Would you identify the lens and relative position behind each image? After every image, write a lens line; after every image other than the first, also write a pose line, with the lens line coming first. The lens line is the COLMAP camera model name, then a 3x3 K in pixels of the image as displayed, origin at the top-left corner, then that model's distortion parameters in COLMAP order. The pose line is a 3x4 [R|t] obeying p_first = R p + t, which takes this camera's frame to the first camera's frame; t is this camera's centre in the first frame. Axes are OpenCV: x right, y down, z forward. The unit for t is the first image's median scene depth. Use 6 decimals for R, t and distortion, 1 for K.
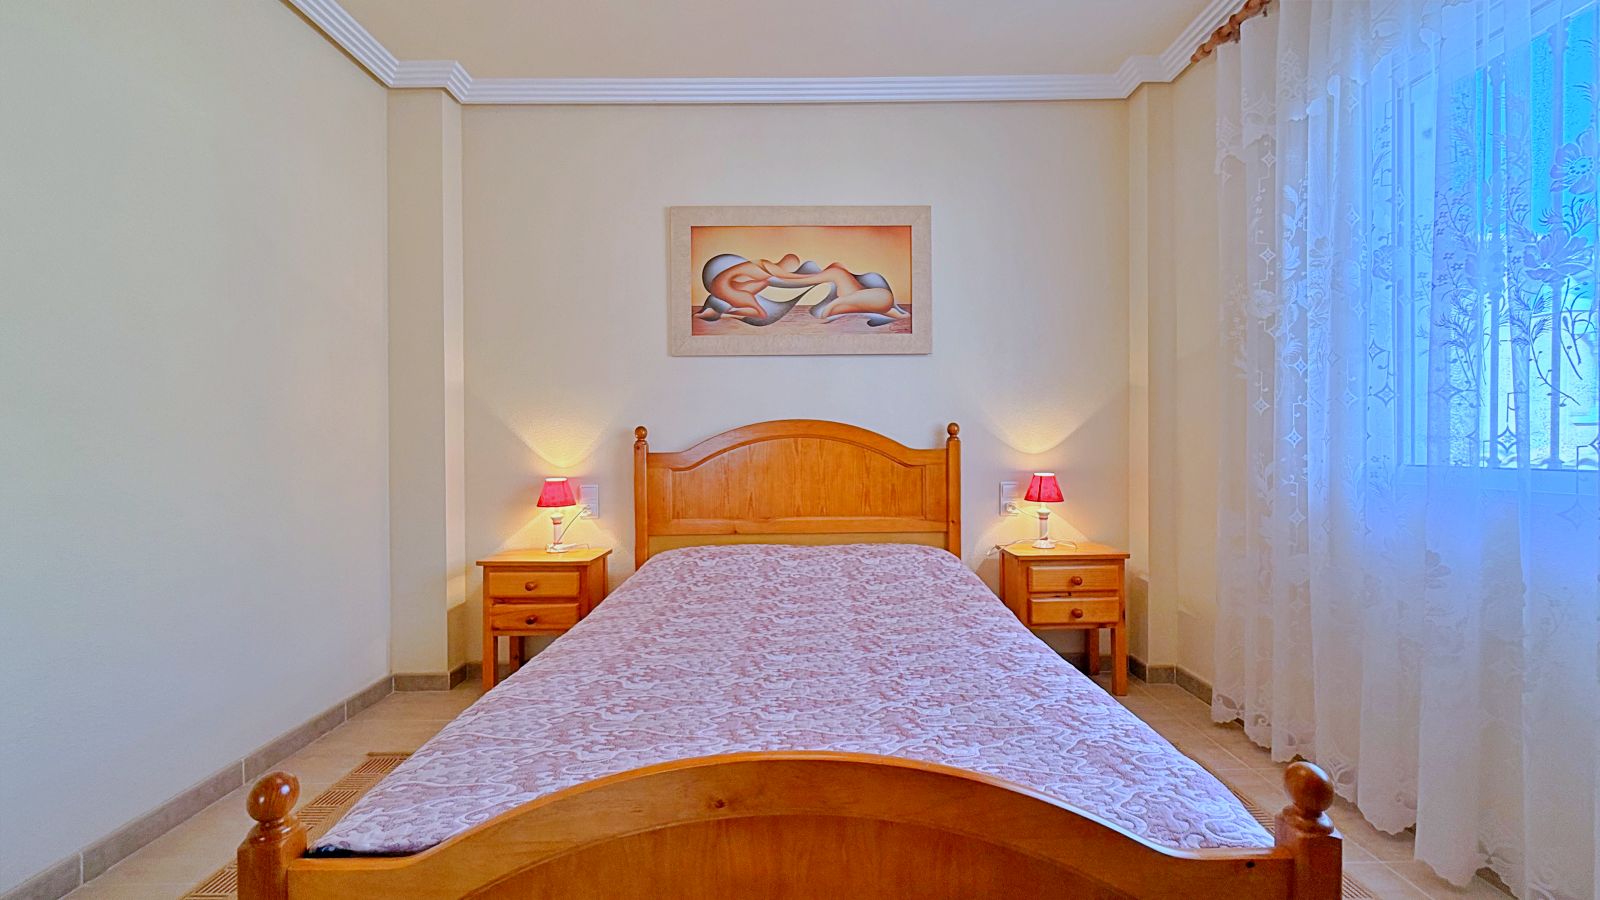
lens RADIAL K [[646.8, 0, 800.0], [0, 646.8, 455.6], [0, 0, 1]] dist [-0.001238, 0.000517]
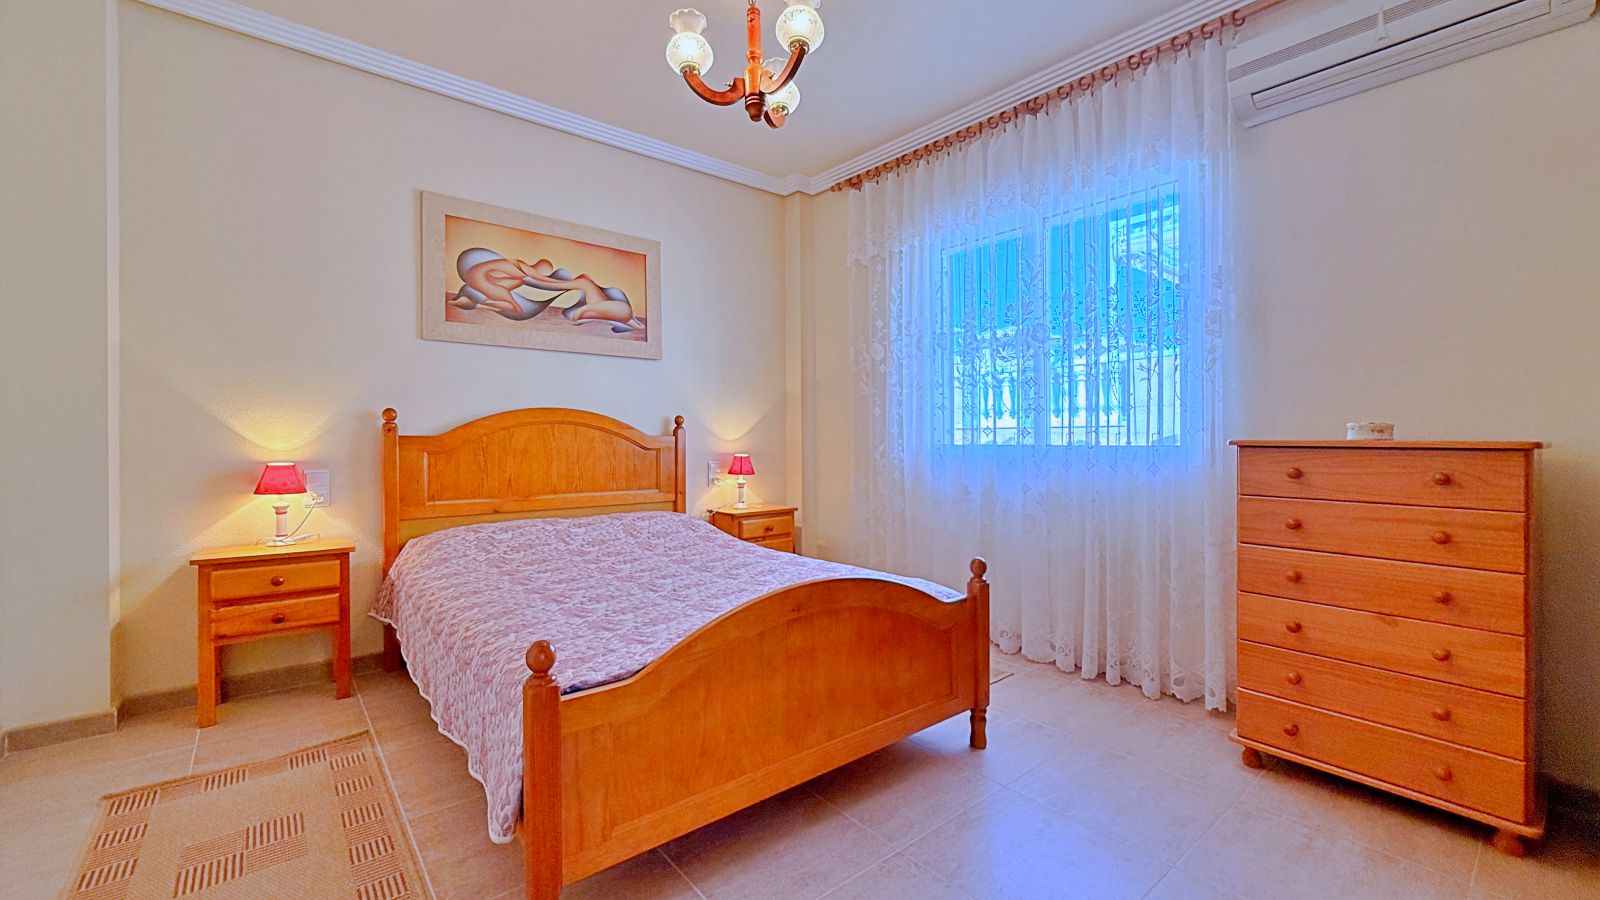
lens RADIAL K [[646.8, 0, 802.8], [0, 646.8, 442.0], [0, 0, 1]] dist [-0.001238, 0.000517]
pose [[0.775965, 0.007895, 0.630726, -0.377281], [0.002125, 0.999883, -0.015129, 0.021454], [-0.630772, 0.013080, 0.775858, -0.145035]]
